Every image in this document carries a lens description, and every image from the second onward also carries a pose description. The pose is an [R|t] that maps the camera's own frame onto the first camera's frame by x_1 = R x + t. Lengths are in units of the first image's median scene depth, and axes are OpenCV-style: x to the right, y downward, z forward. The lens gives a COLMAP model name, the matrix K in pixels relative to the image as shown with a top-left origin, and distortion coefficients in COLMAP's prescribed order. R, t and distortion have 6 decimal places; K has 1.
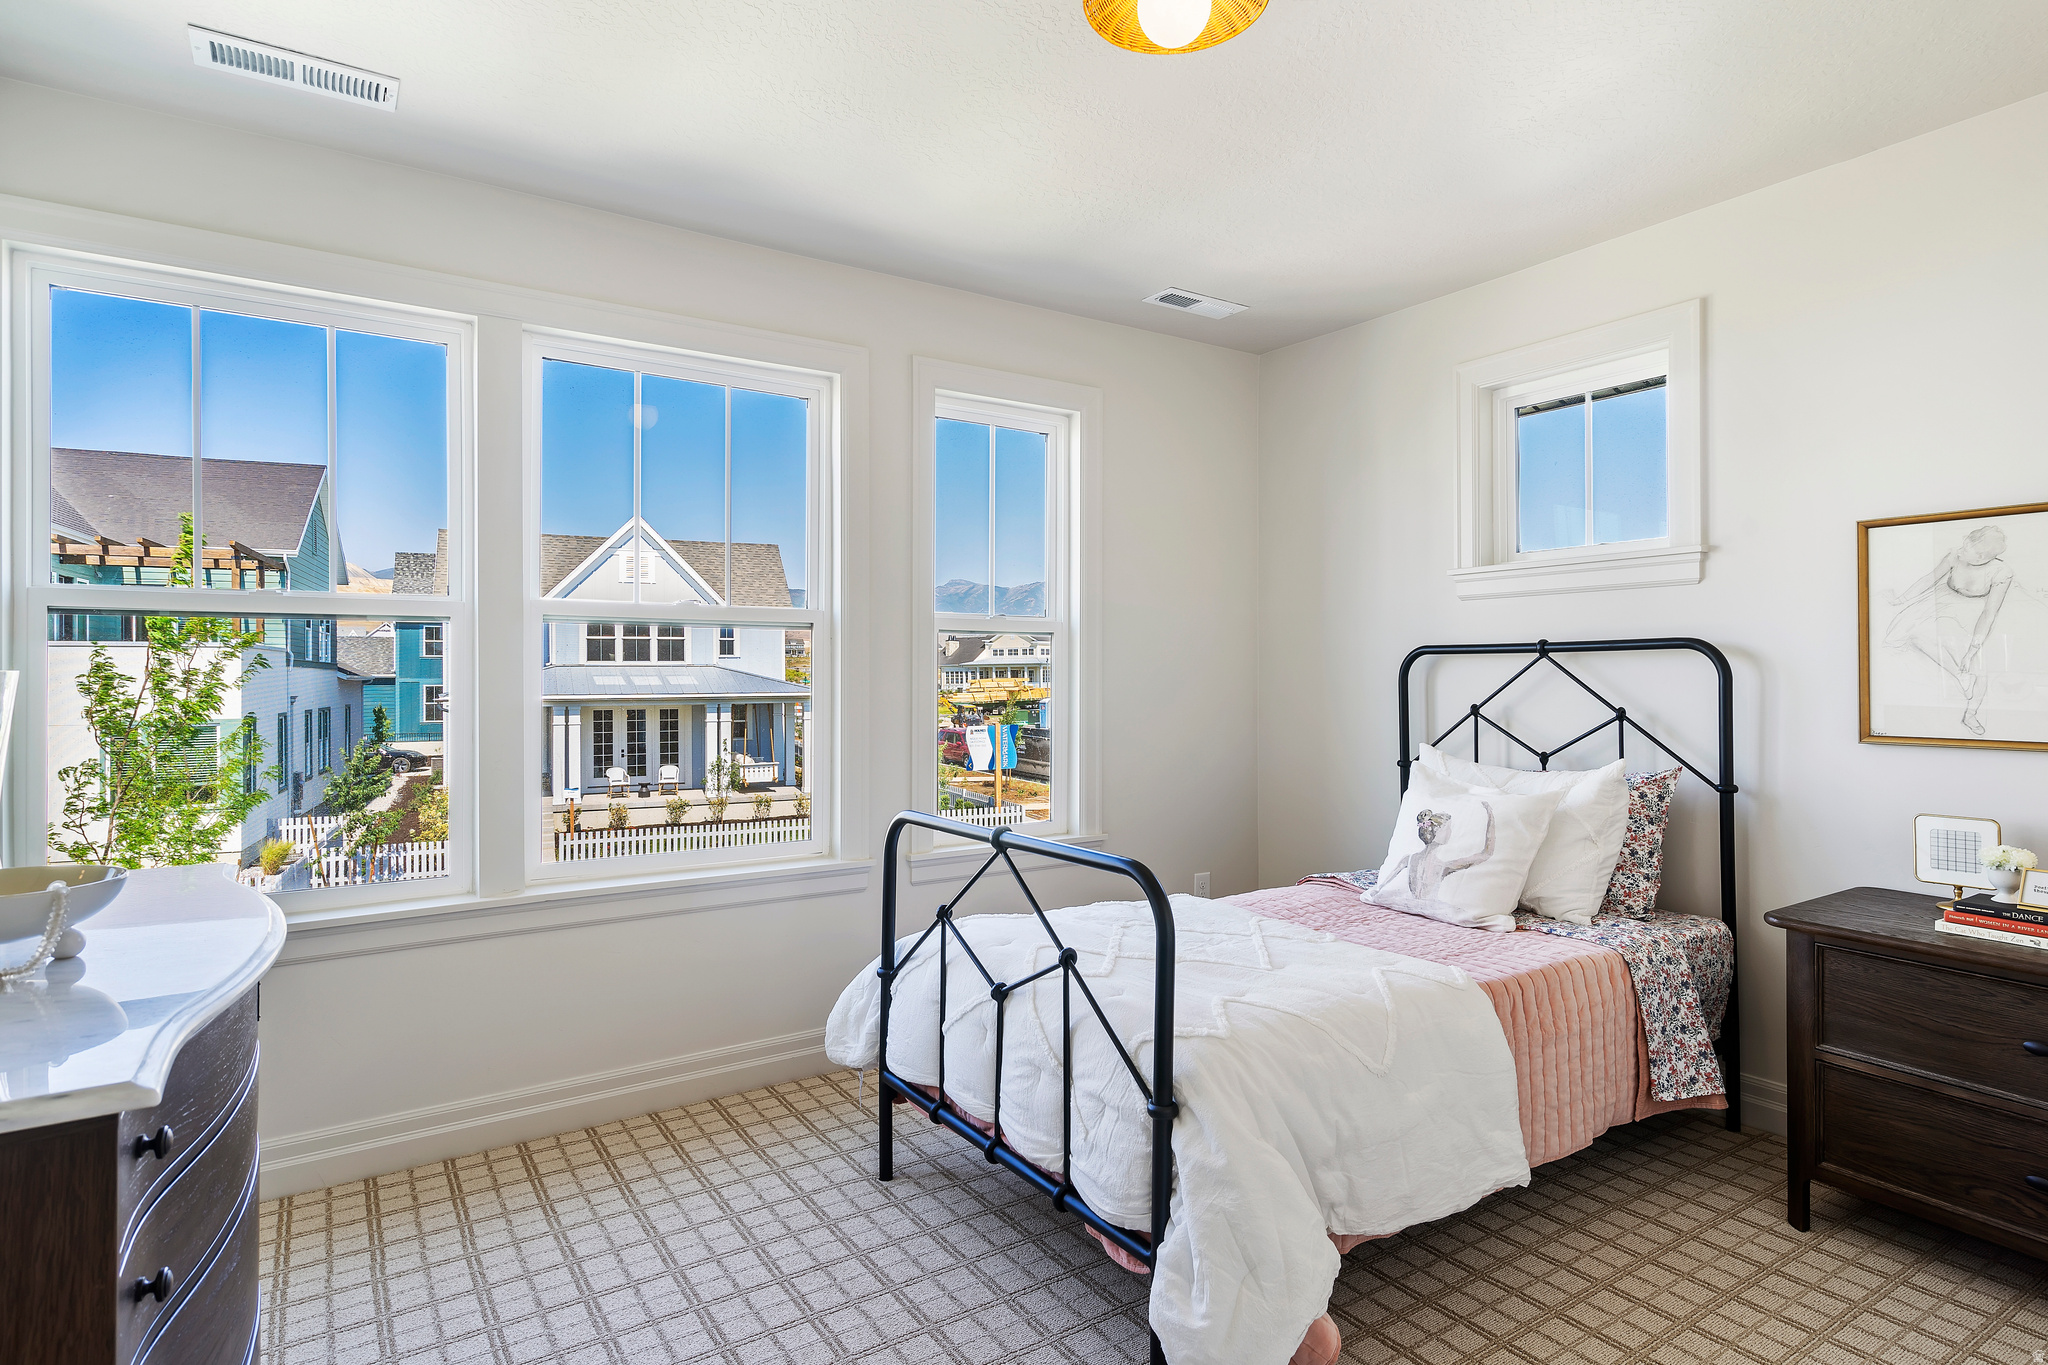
lens RADIAL K [[1100.1, 0, 1024.0], [0, 1100.1, 673.0], [0, 0, 1]] dist [0.004015, 0.001851]
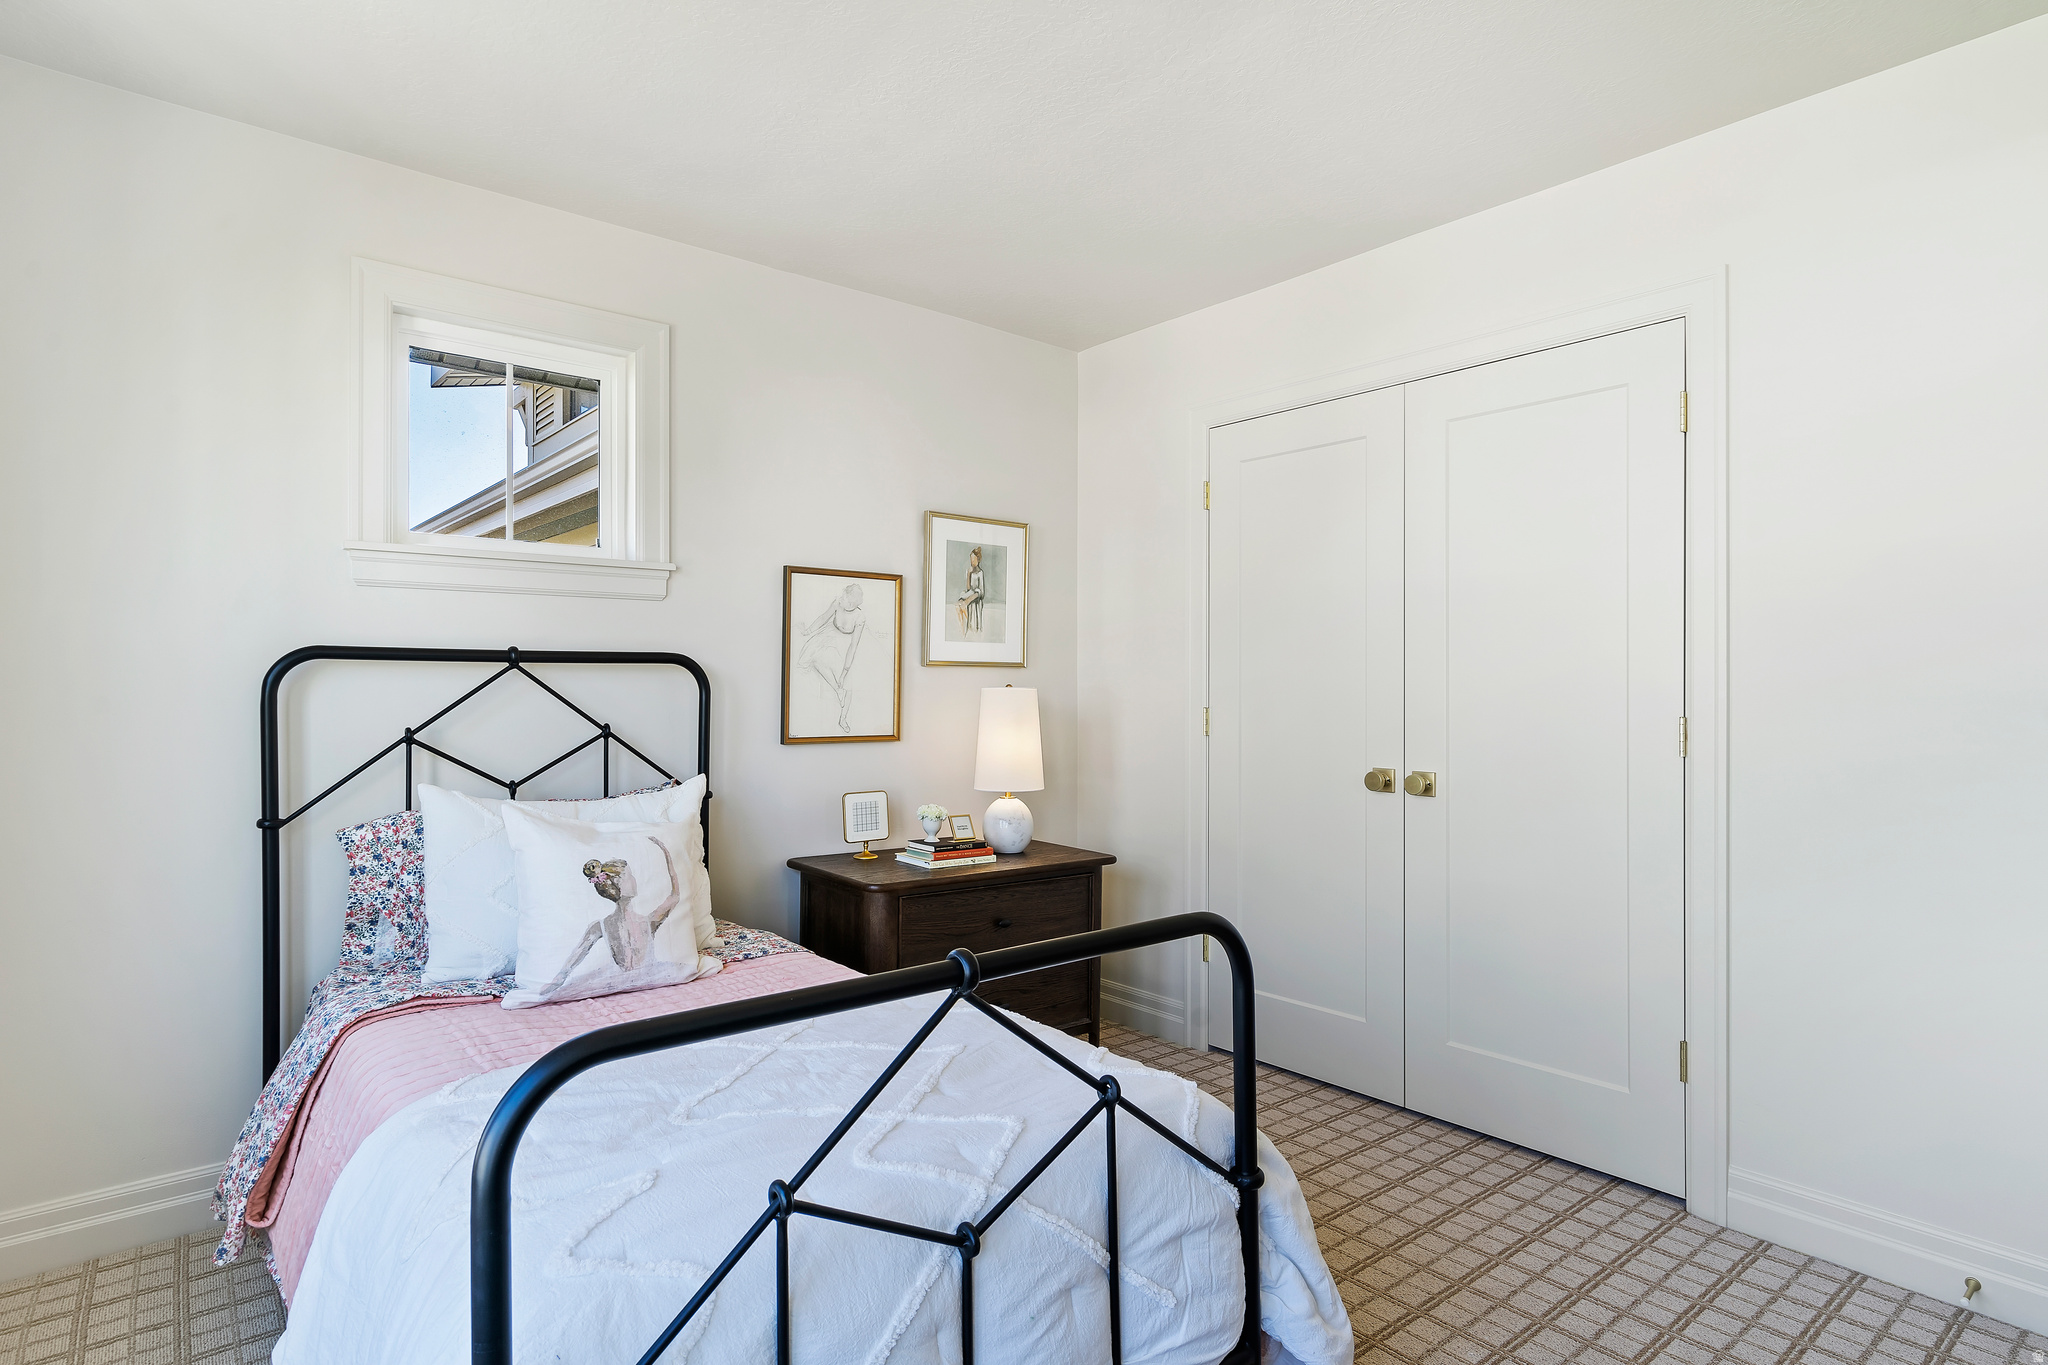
lens RADIAL K [[1100.1, 0, 1024.0], [0, 1100.1, 688.8], [0, 0, 1]] dist [0.004015, 0.001851]
pose [[-0.123111, 0.005826, 0.992376, -0.458736], [-0.000290, 0.999983, -0.005907, 0.007370], [-0.992393, -0.001015, -0.123107, 0.810427]]
